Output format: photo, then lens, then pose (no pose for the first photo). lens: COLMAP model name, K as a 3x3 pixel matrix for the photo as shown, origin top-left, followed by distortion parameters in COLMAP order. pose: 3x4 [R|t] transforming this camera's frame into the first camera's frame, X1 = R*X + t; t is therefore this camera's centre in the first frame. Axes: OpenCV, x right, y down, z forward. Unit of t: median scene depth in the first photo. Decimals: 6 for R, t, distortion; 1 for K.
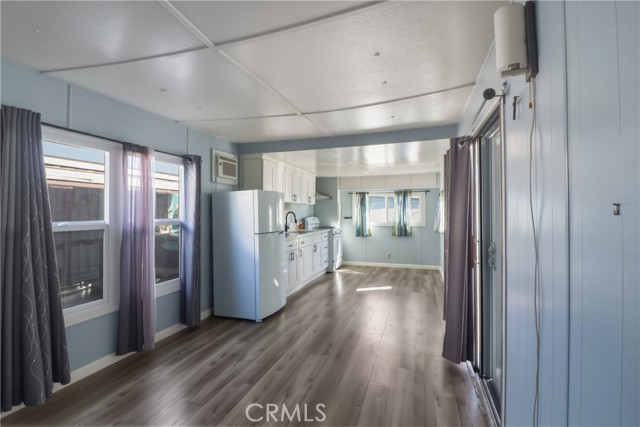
lens RADIAL K [[298.9, 0, 319.8], [0, 298.9, 211.8], [0, 0, 1]] dist [-0.029960, 0.000106]
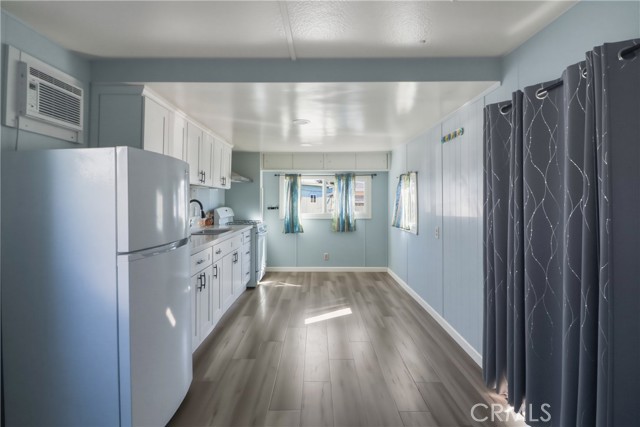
lens RADIAL K [[298.9, 0, 313.7], [0, 298.9, 197.1], [0, 0, 1]] dist [-0.029960, 0.000106]
pose [[0.948124, 0.006508, 0.317835, -0.052468], [-0.003505, 0.999944, -0.010022, -0.000443], [-0.317882, 0.008388, 0.948093, 0.301894]]
